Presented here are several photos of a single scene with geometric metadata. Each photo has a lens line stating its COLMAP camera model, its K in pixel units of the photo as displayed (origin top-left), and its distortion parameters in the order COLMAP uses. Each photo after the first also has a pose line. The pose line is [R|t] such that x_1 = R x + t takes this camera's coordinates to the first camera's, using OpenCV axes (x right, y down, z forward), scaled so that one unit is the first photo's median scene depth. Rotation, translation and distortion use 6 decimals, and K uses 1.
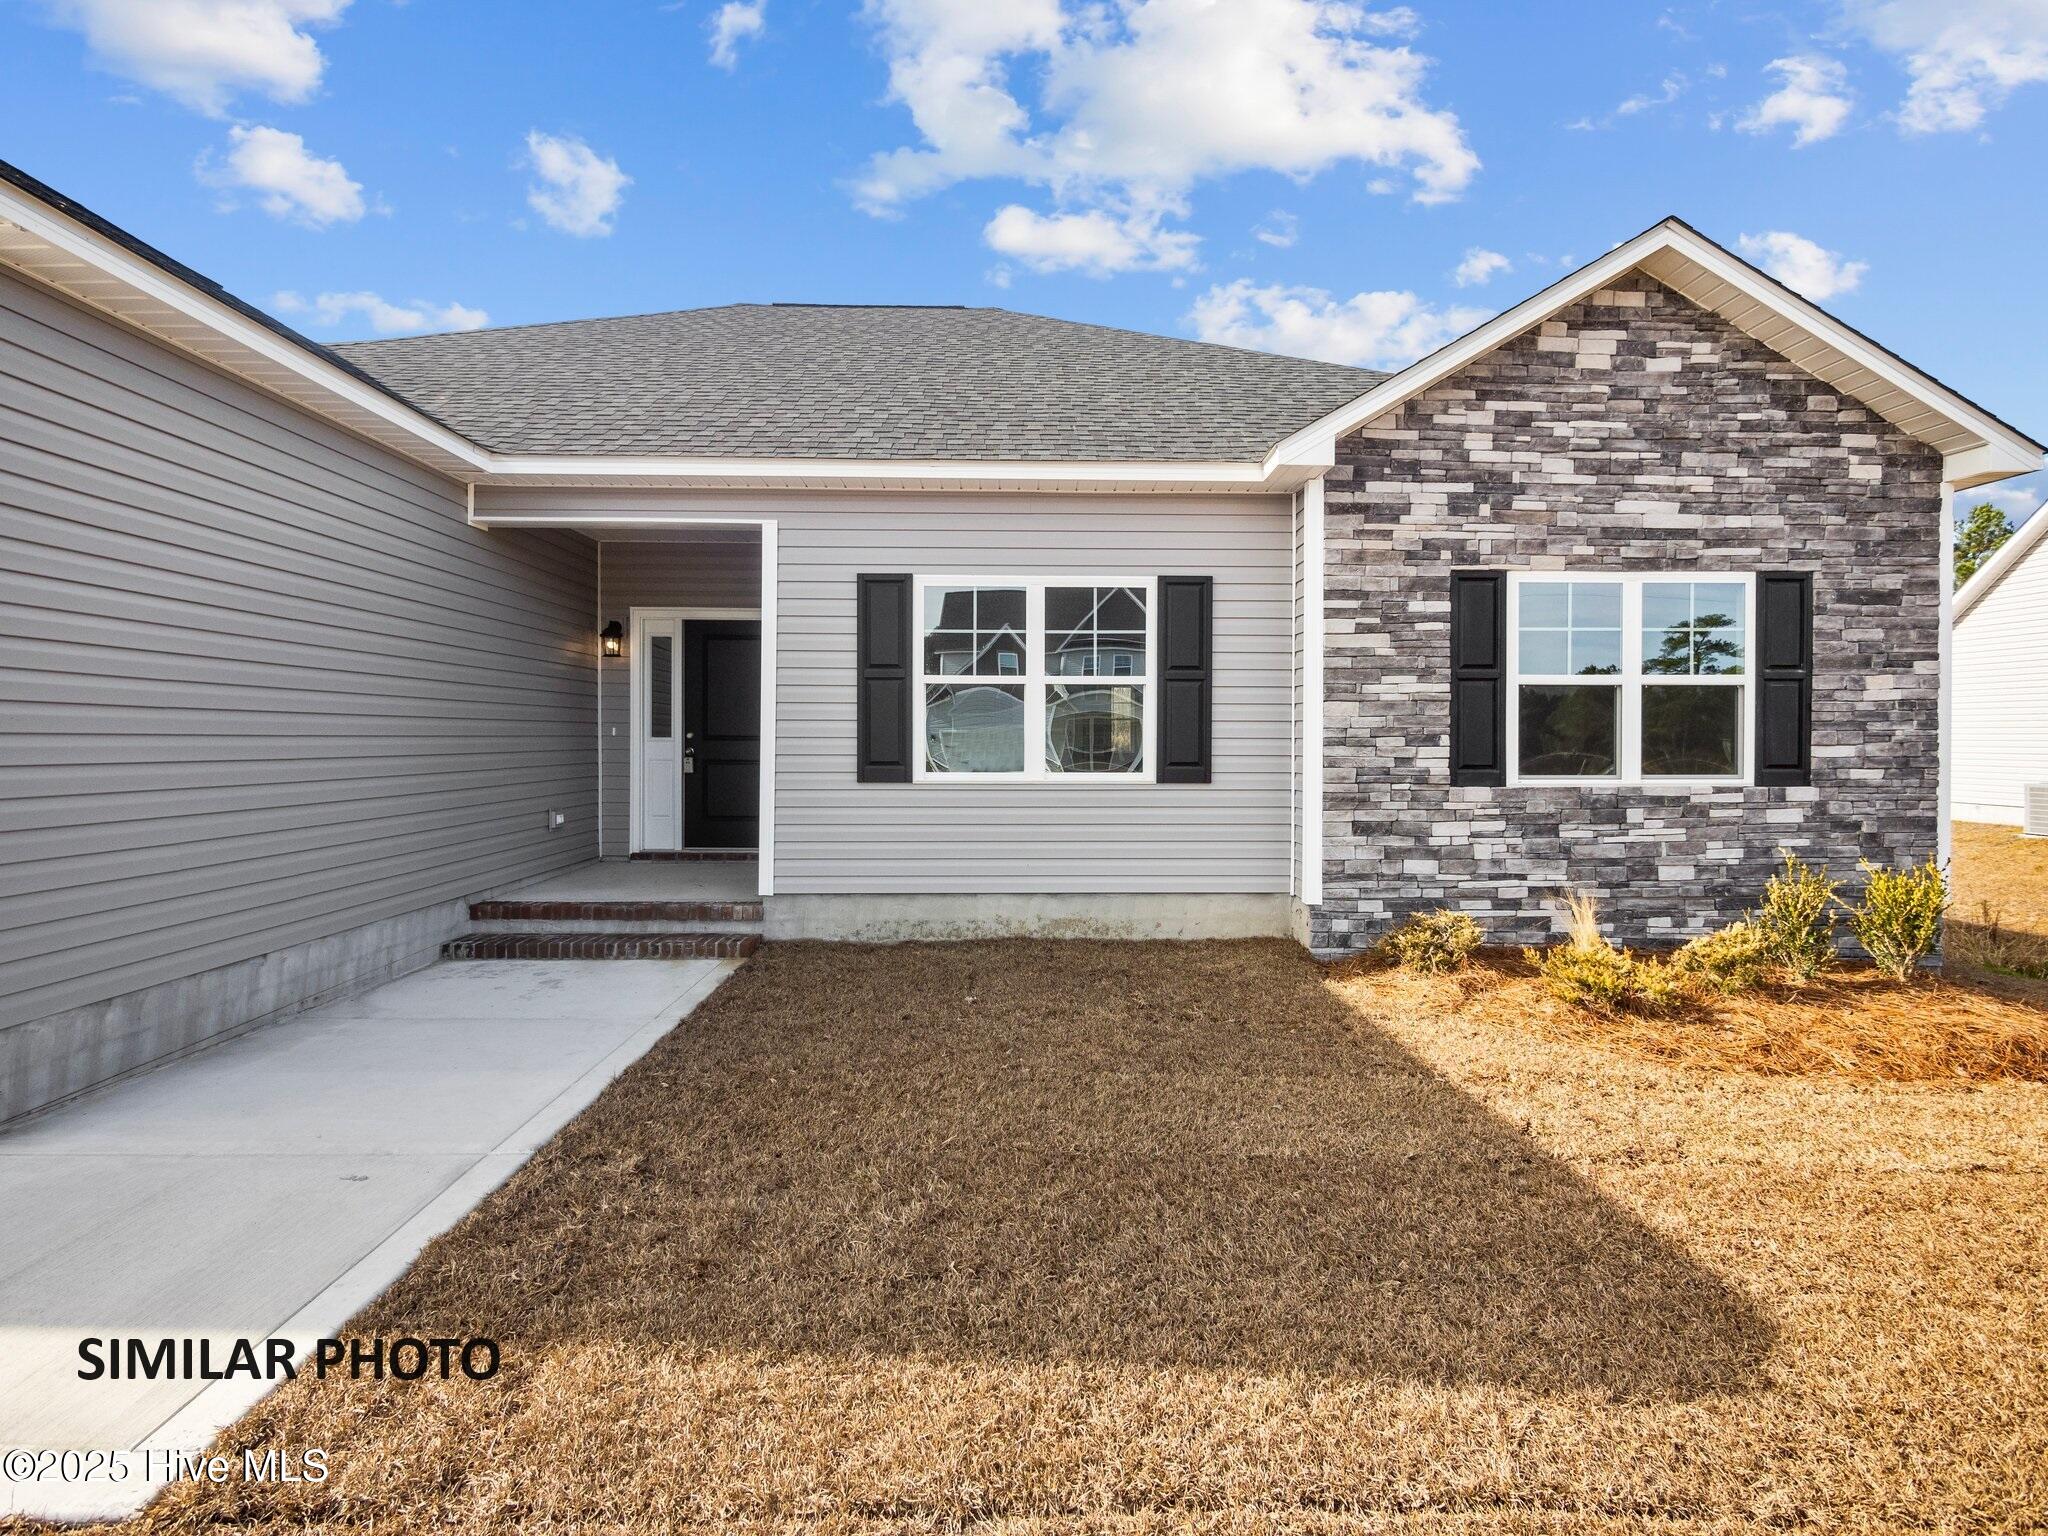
lens RADIAL K [[965.8, 0, 1032.5], [0, 965.8, 748.5], [0, 0, 1]] dist [-0.006317, 0.002416]
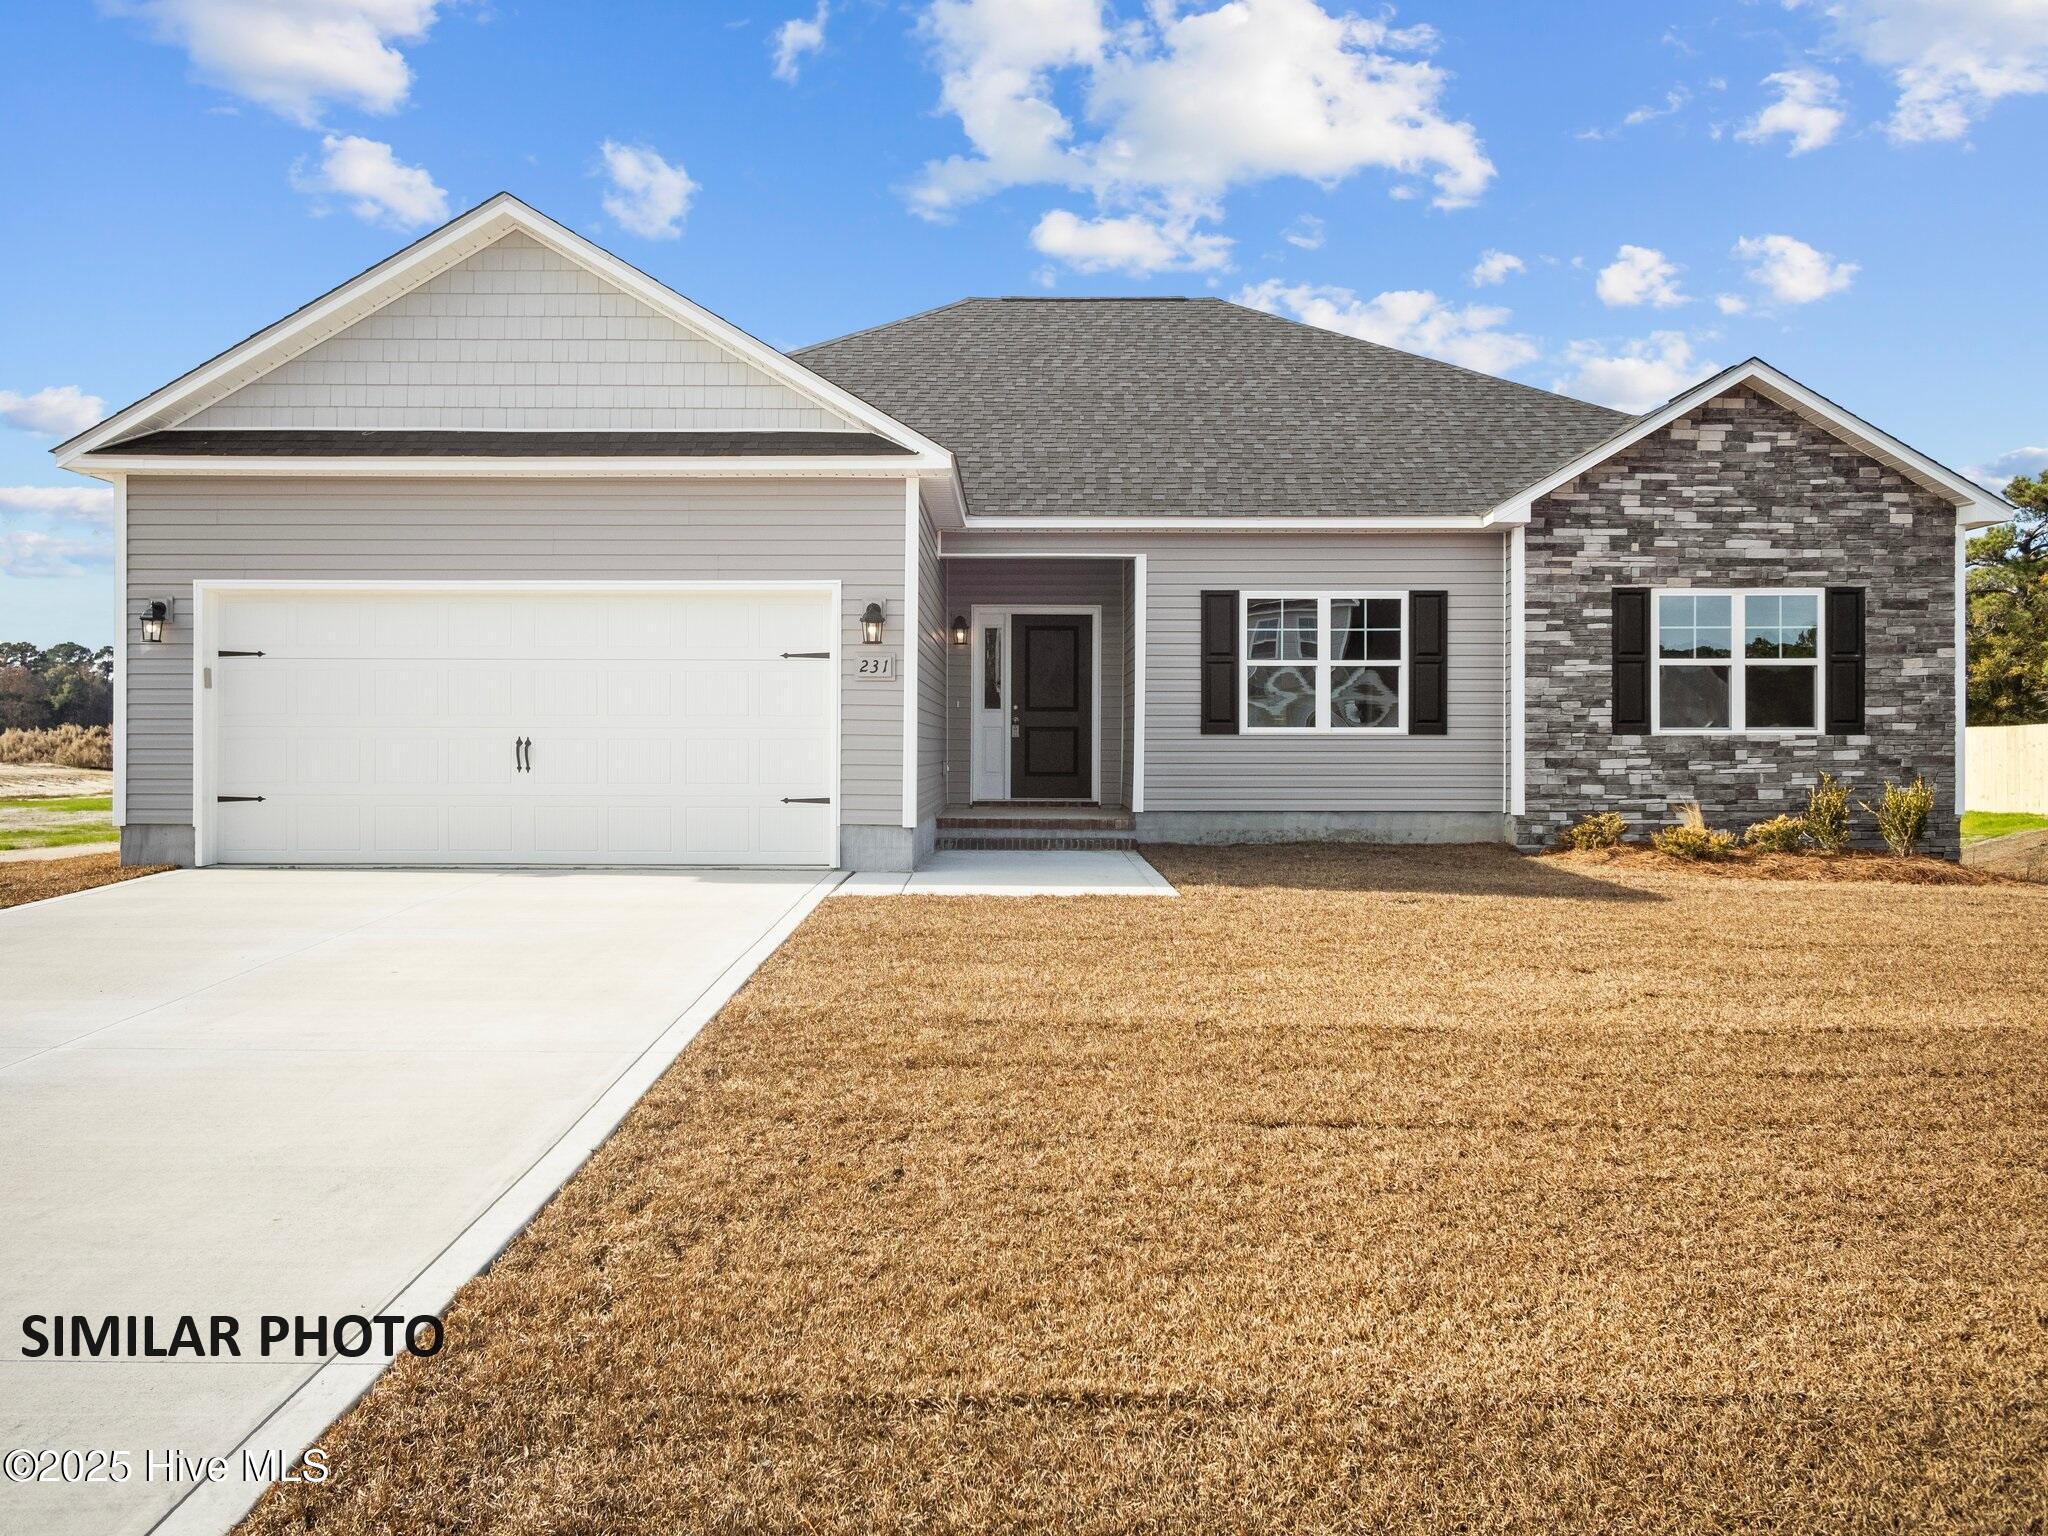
lens RADIAL K [[1682.9, 0, 1019.9], [0, 1682.9, 745.1], [0, 0, 1]] dist [0.012209, -0.022325]
pose [[0.999592, -0.001058, -0.028556, -0.393924], [0.000696, 0.999919, -0.012683, 0.086475], [0.028567, 0.012658, 0.999512, -1.583107]]
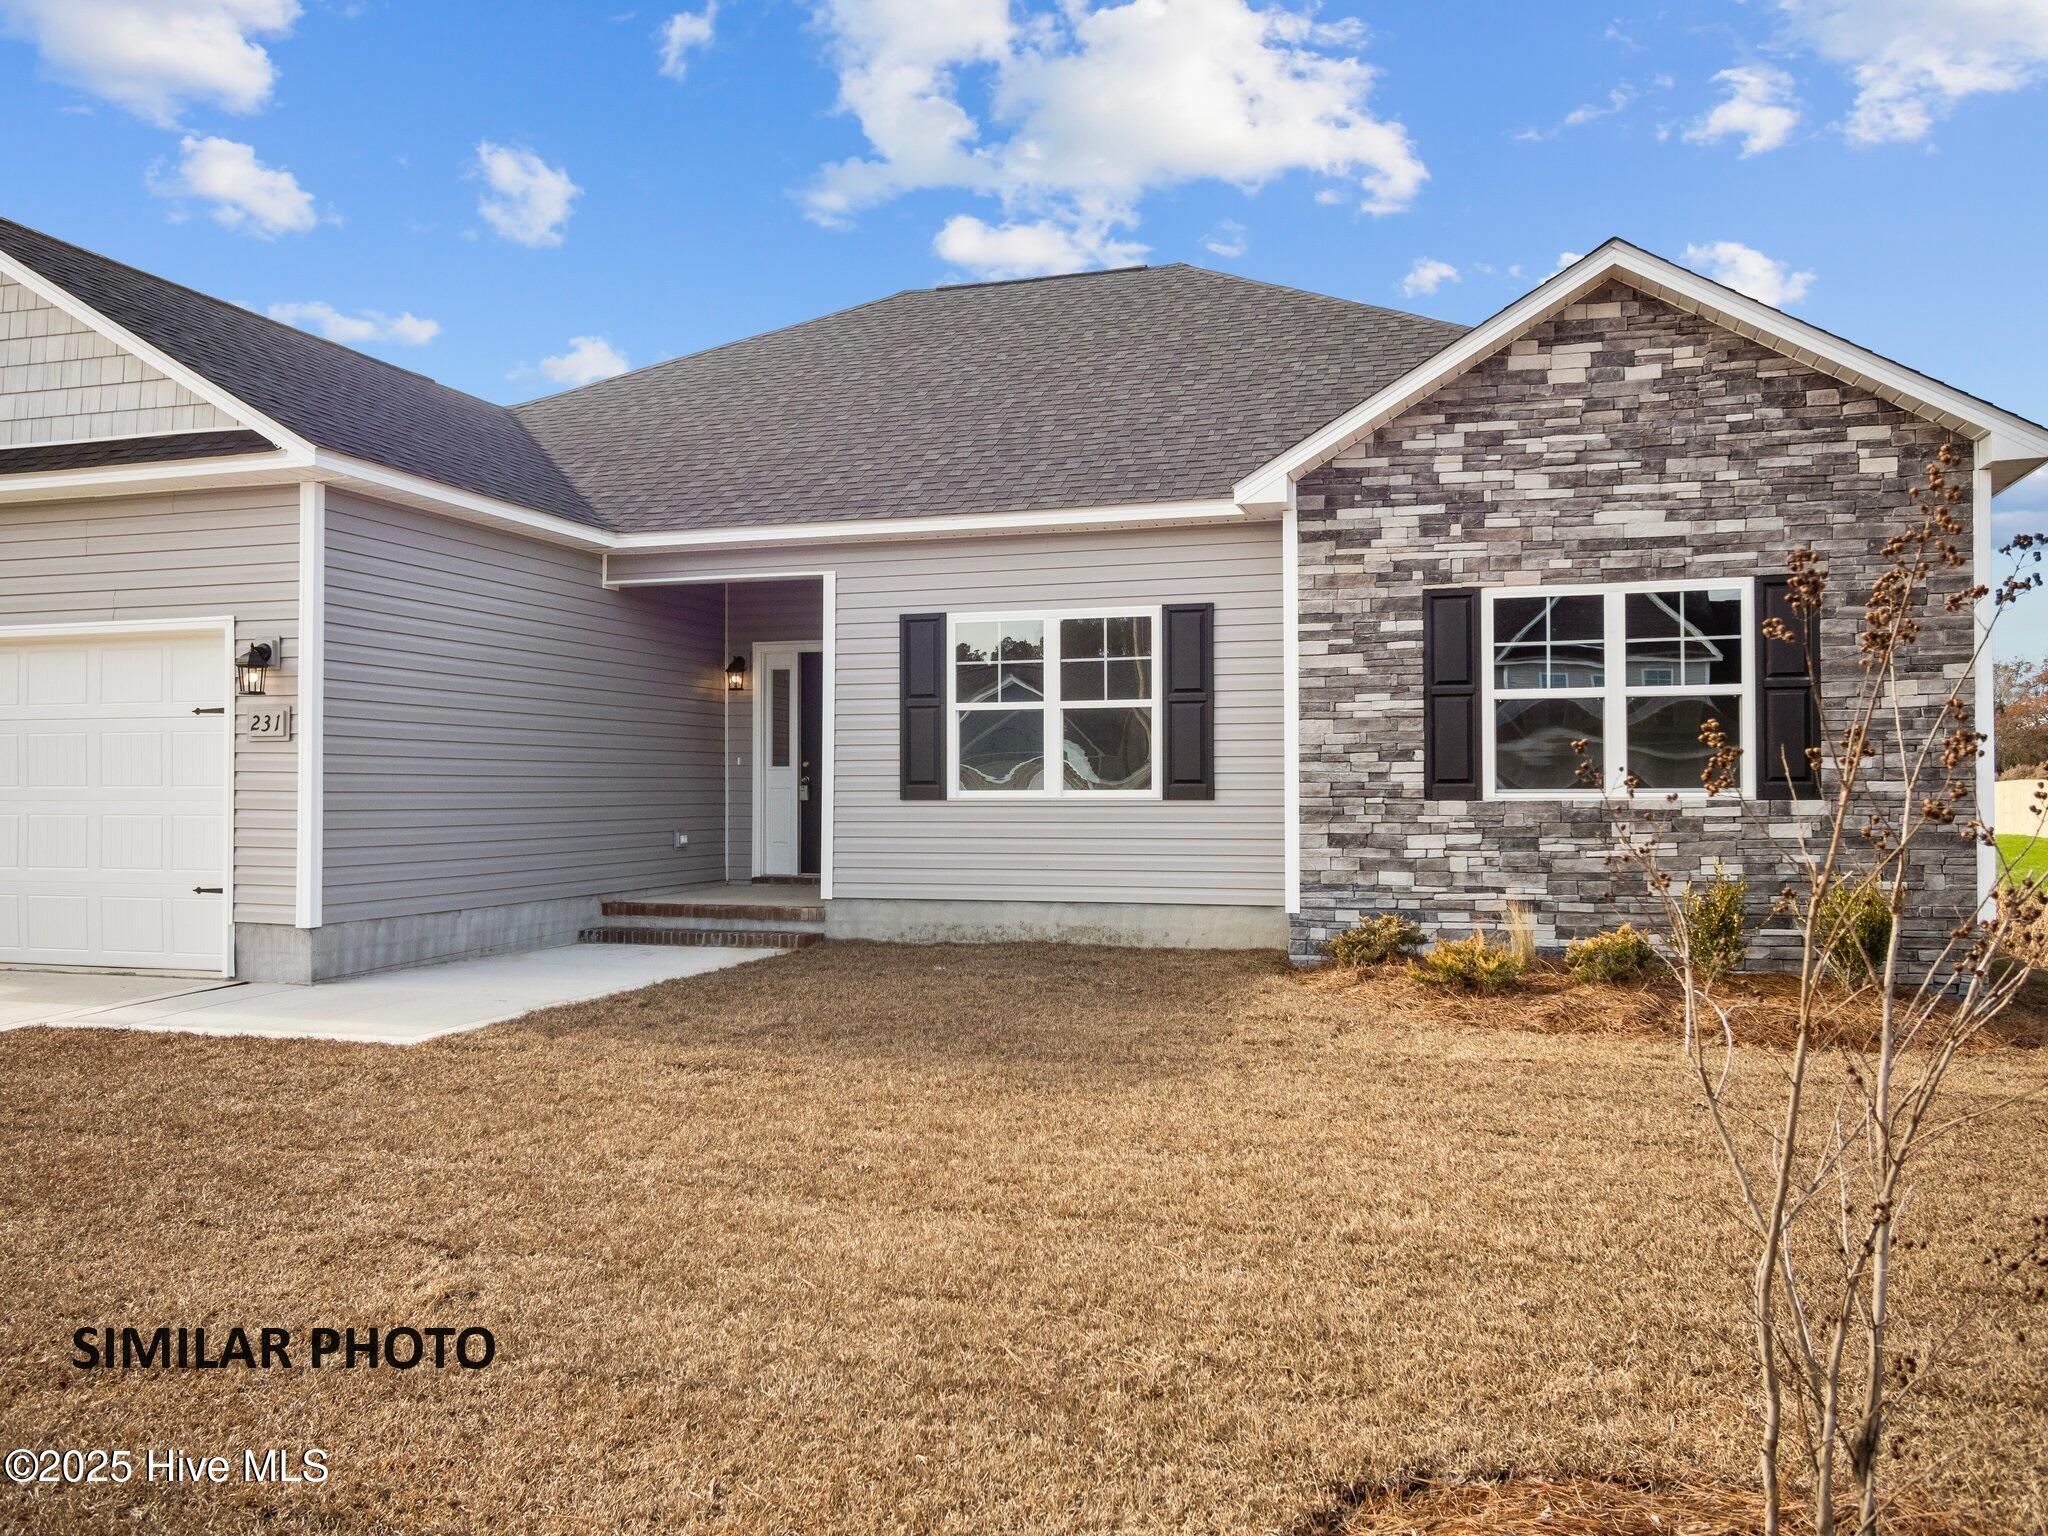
lens RADIAL K [[1560.6, 0, 1037.0], [0, 1560.6, 776.3], [0, 0, 1]] dist [-0.016556, -0.001578]
pose [[0.948833, -0.008170, -0.315671, 0.562004], [0.001859, 0.999792, -0.020289, 0.046424], [0.315772, 0.018664, 0.948652, -0.697060]]
